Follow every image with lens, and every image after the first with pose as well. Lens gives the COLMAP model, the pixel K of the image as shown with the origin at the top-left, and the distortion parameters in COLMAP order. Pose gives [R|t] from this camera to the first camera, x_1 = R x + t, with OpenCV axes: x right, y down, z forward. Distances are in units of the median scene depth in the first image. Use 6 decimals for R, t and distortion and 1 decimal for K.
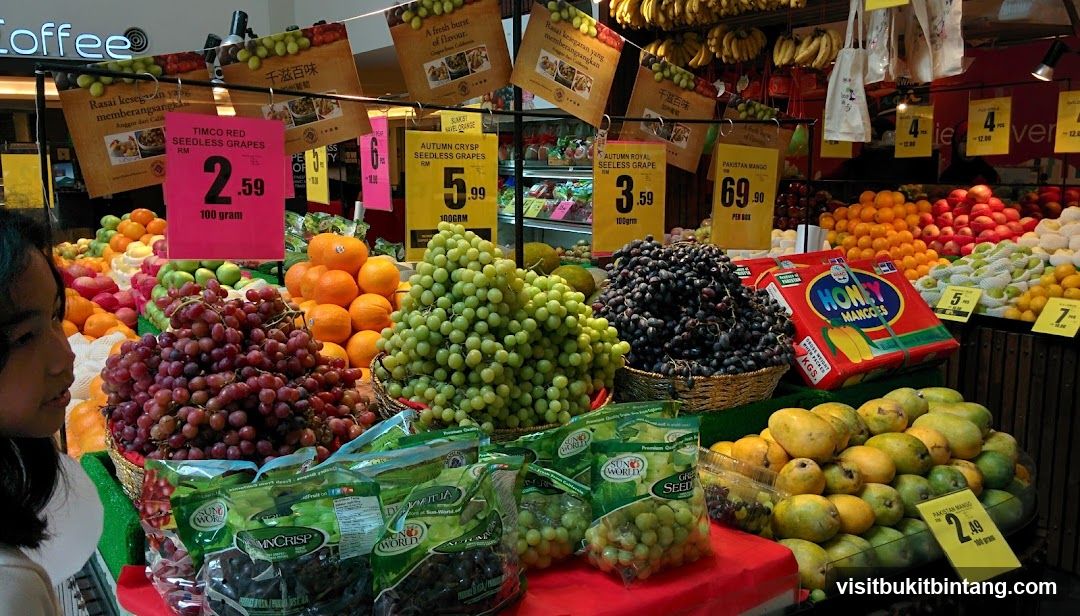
lens RADIAL K [[963.6, 0, 540.0], [0, 963.6, 308.0], [0, 0, 1]] dist [0.082983, -0.116401]
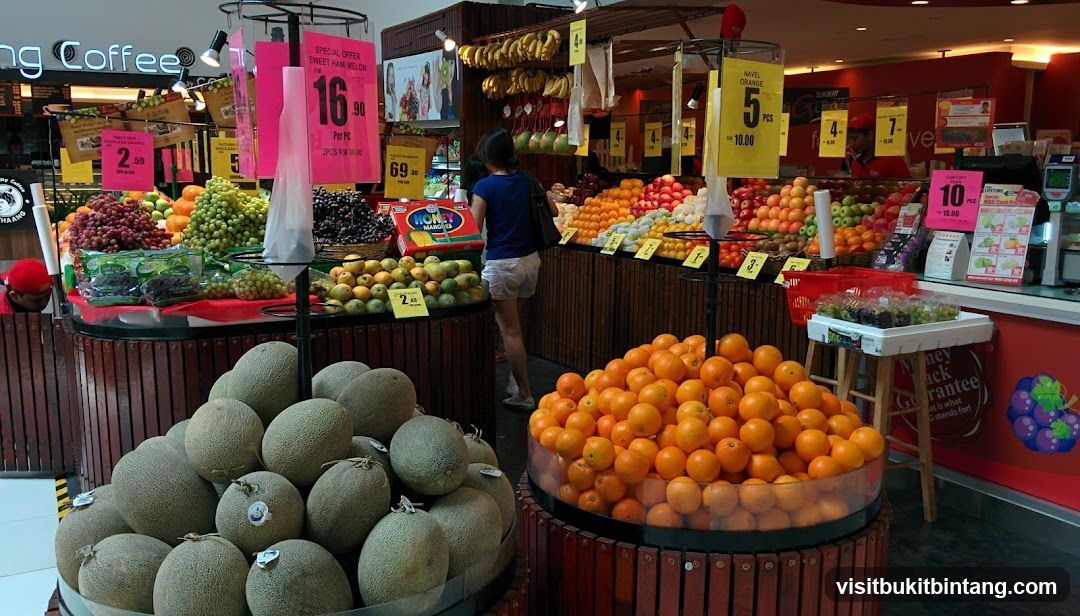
lens RADIAL K [[963.6, 0, 540.0], [0, 963.6, 308.0], [0, 0, 1]] dist [0.082983, -0.116401]
pose [[0.997235, 0.020546, -0.071416, 0.800000], [-0.020552, 0.999789, 0.000657, 0.199425], [0.071415, 0.000812, 0.997446, -1.222182]]
